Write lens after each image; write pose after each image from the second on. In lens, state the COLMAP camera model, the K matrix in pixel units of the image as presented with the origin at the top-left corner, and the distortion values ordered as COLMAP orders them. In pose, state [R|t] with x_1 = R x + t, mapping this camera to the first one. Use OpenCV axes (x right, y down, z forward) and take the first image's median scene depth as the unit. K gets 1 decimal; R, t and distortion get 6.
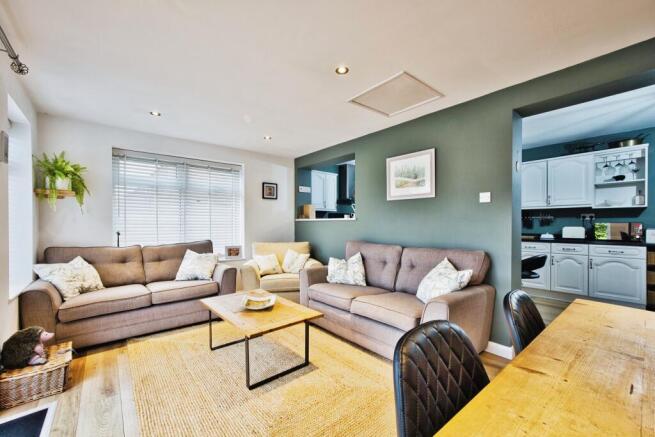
lens RADIAL K [[258.8, 0, 328.5], [0, 258.8, 224.8], [0, 0, 1]] dist [0.001664, 0.000270]
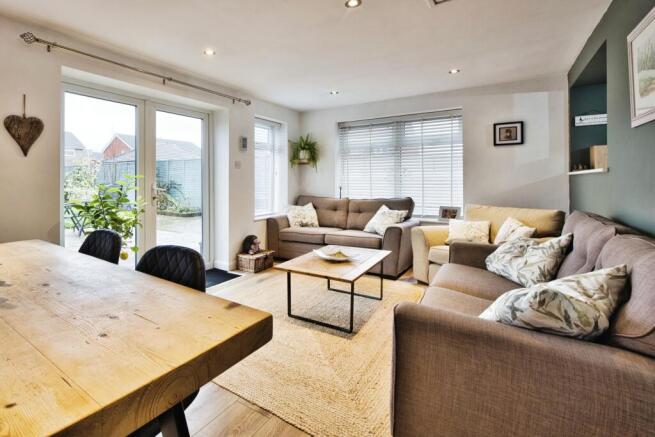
lens RADIAL K [[325.5, 0, 327.6], [0, 325.5, 180.8], [0, 0, 1]] dist [-0.001349, -0.000067]
pose [[0.351305, -0.003745, -0.936254, 0.664609], [-0.000127, 0.999992, -0.004047, 0.002391], [0.936261, 0.001540, 0.351301, 0.349623]]
